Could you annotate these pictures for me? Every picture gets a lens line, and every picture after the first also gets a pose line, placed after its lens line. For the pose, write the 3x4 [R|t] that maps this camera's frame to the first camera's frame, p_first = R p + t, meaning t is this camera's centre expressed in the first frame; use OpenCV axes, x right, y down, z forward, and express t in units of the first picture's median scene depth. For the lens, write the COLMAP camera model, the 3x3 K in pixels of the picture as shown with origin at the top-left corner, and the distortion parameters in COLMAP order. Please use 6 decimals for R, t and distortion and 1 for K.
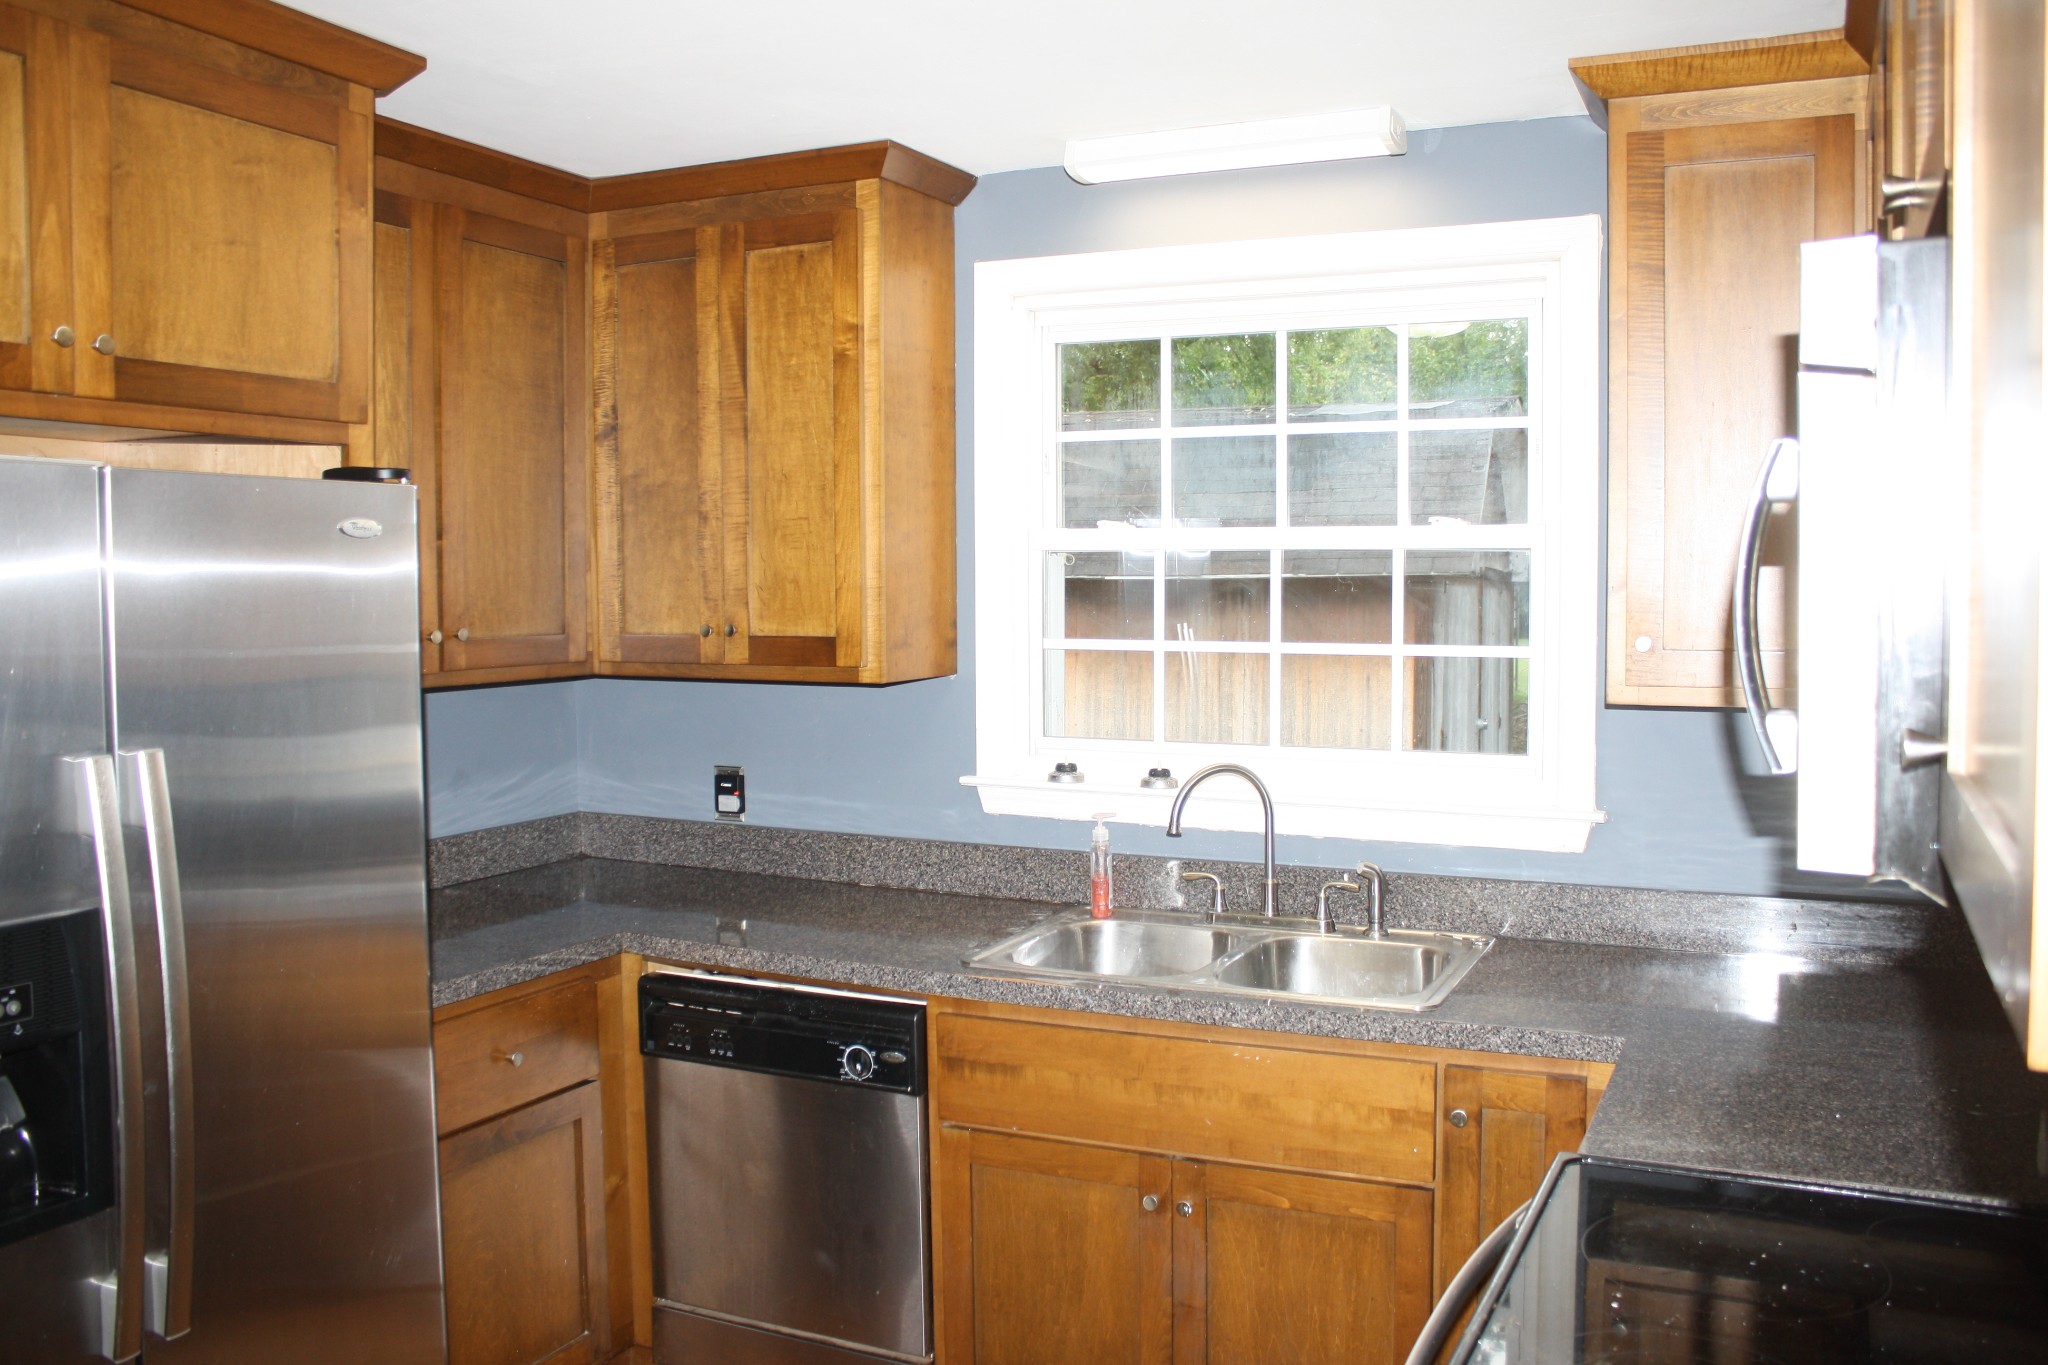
lens RADIAL K [[1715.1, 0, 1025.2], [0, 1715.1, 687.3], [0, 0, 1]] dist [-0.166785, 0.152624]
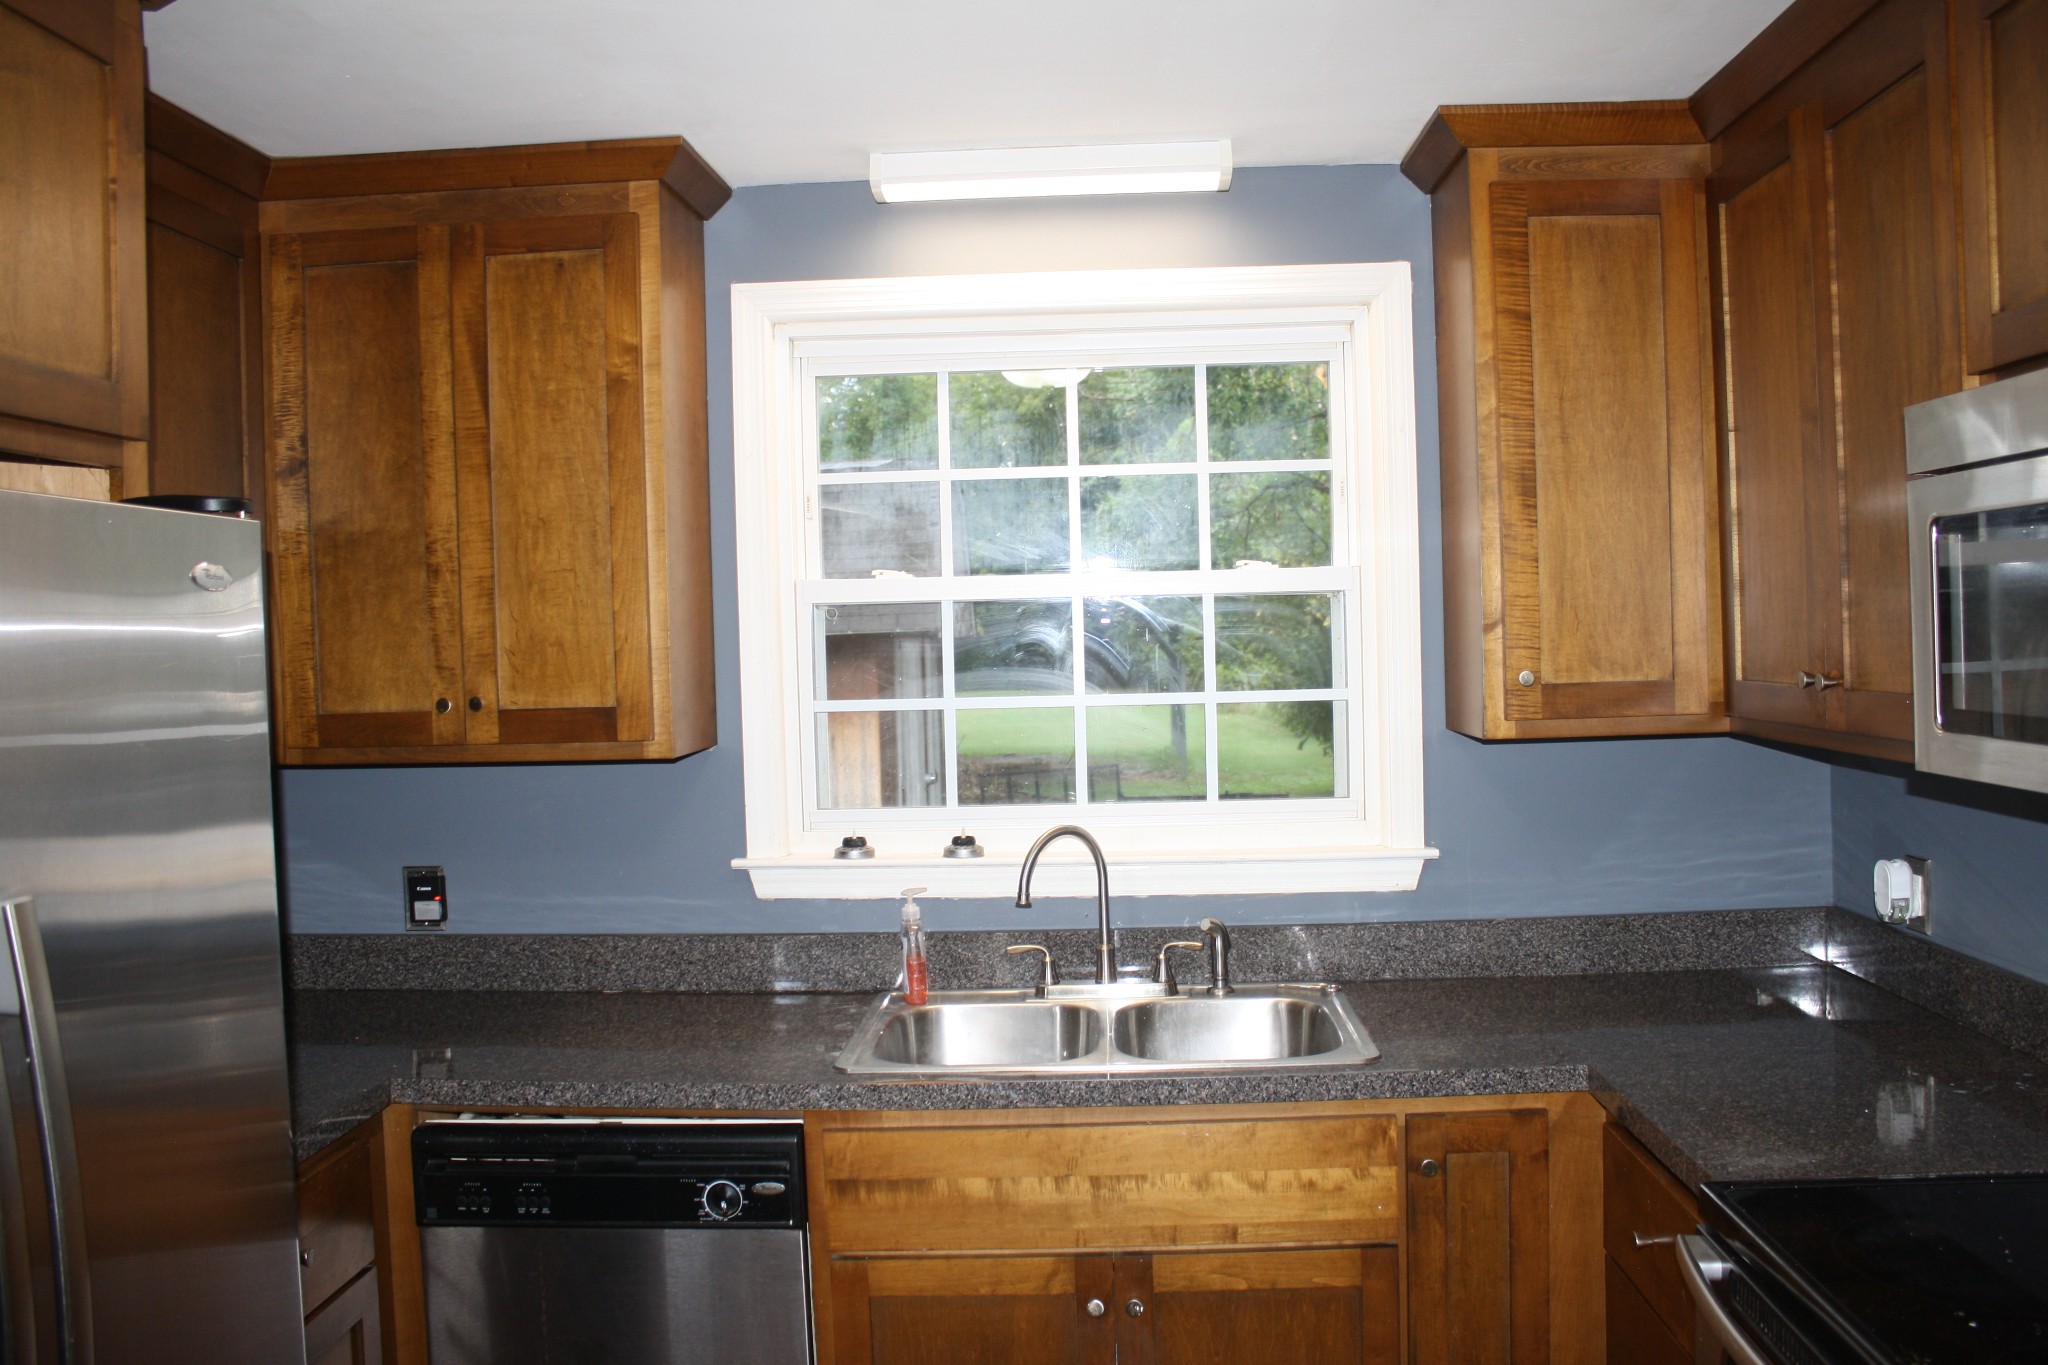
lens RADIAL K [[1715.1, 0, 1025.2], [0, 1715.1, 687.3], [0, 0, 1]] dist [-0.166785, 0.152624]
pose [[0.924032, -0.034488, 0.380756, -0.251882], [0.048638, 0.998435, -0.027600, -0.005867], [-0.379209, 0.044022, 0.924263, 0.135830]]
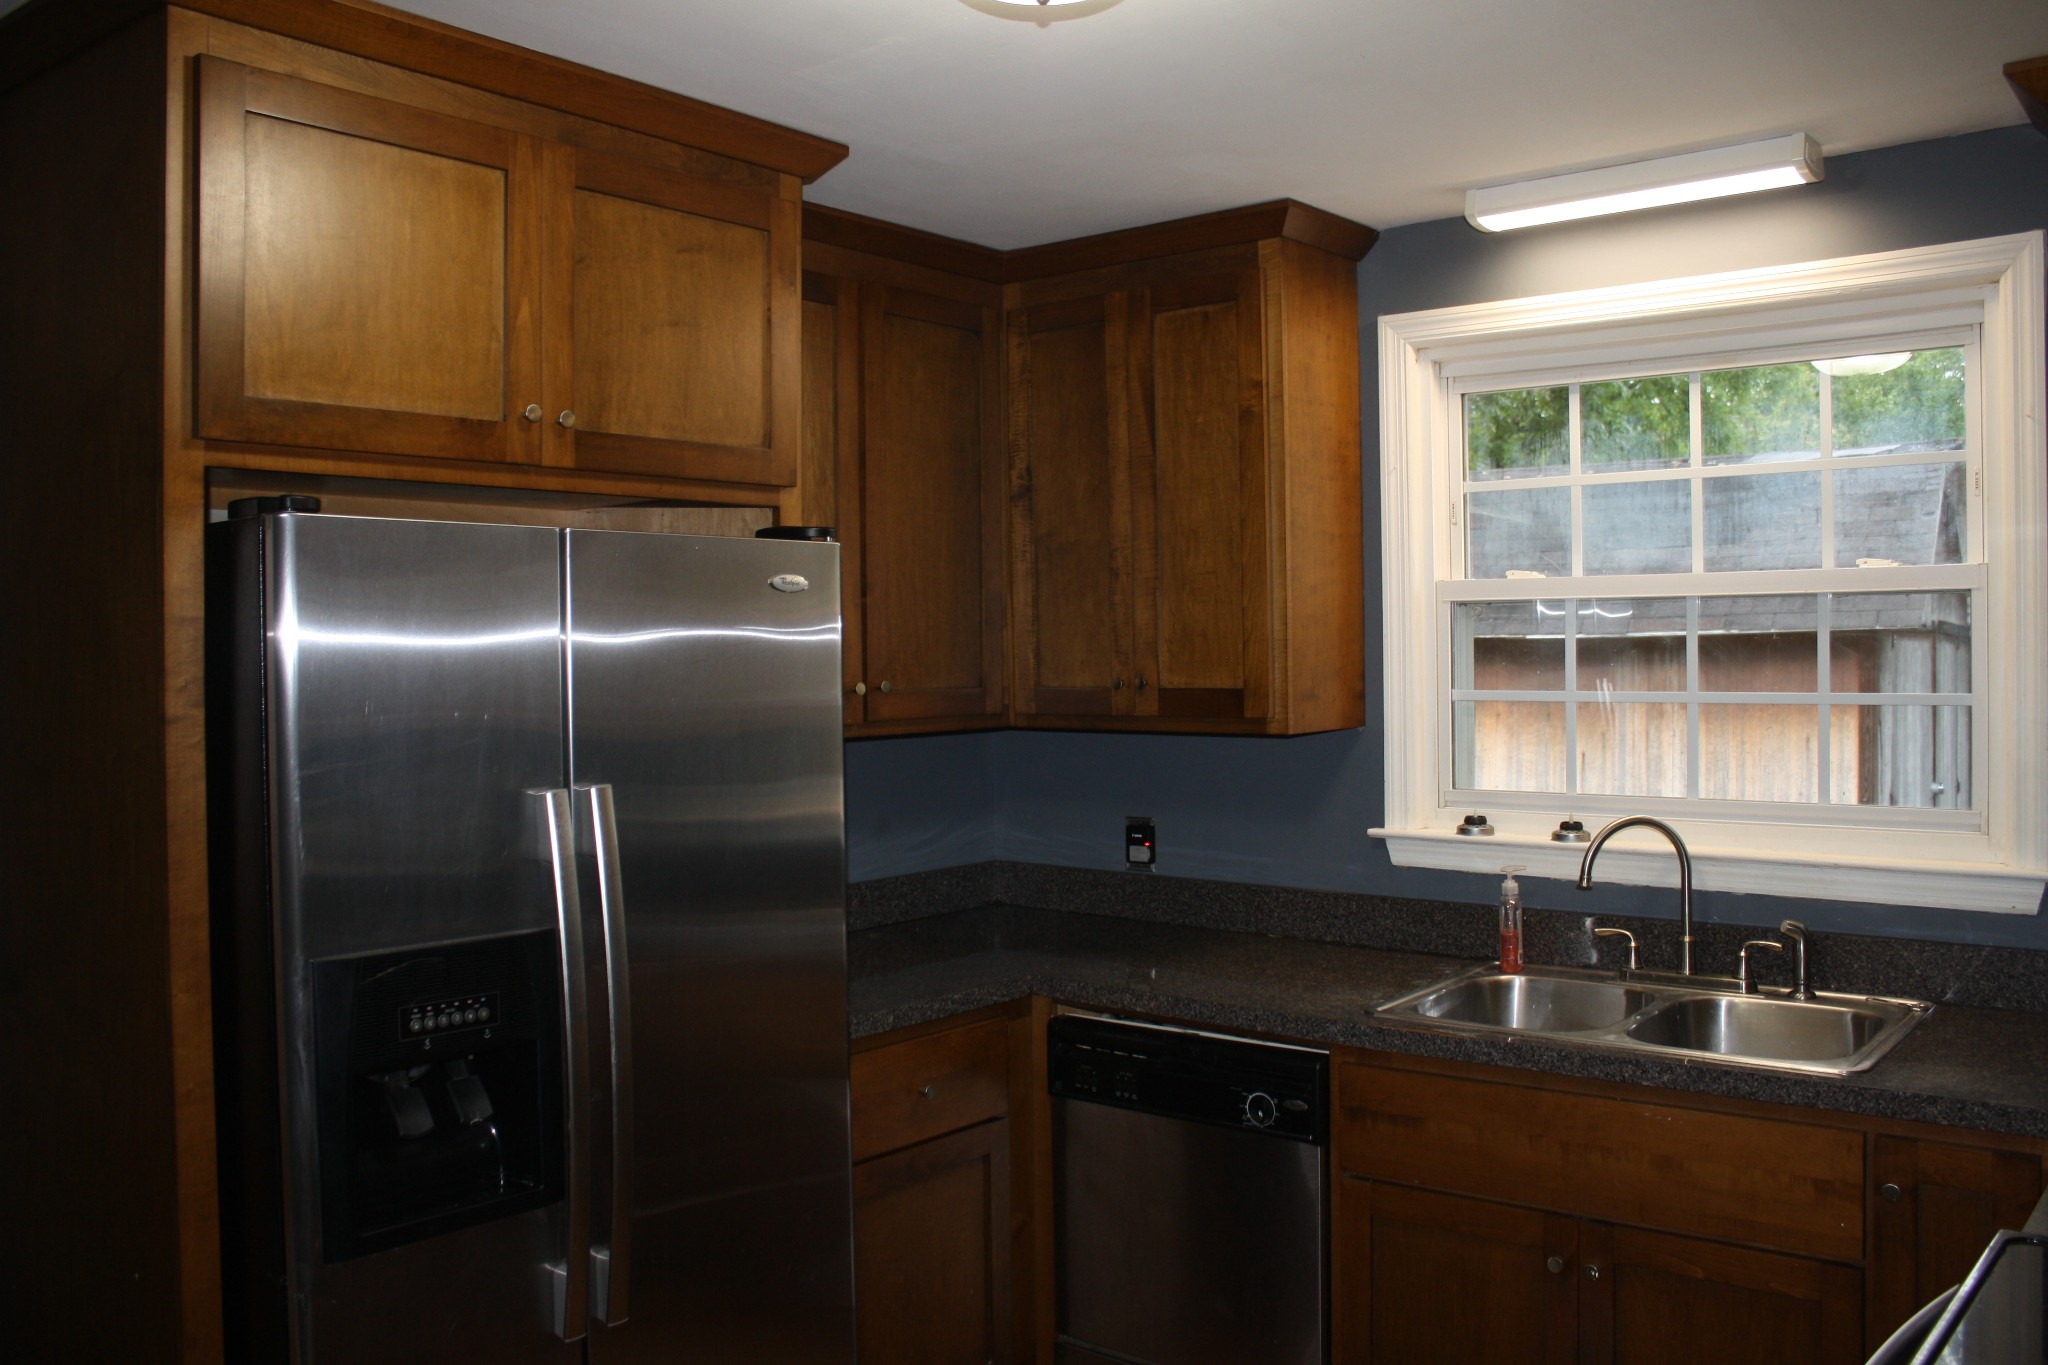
lens RADIAL K [[1715.1, 0, 1025.2], [0, 1715.1, 687.3], [0, 0, 1]] dist [-0.166785, 0.152624]
pose [[0.969972, -0.004741, -0.243170, 0.010712], [-0.004646, 0.999266, -0.038017, 0.009122], [0.243172, 0.038006, 0.969238, -0.014050]]
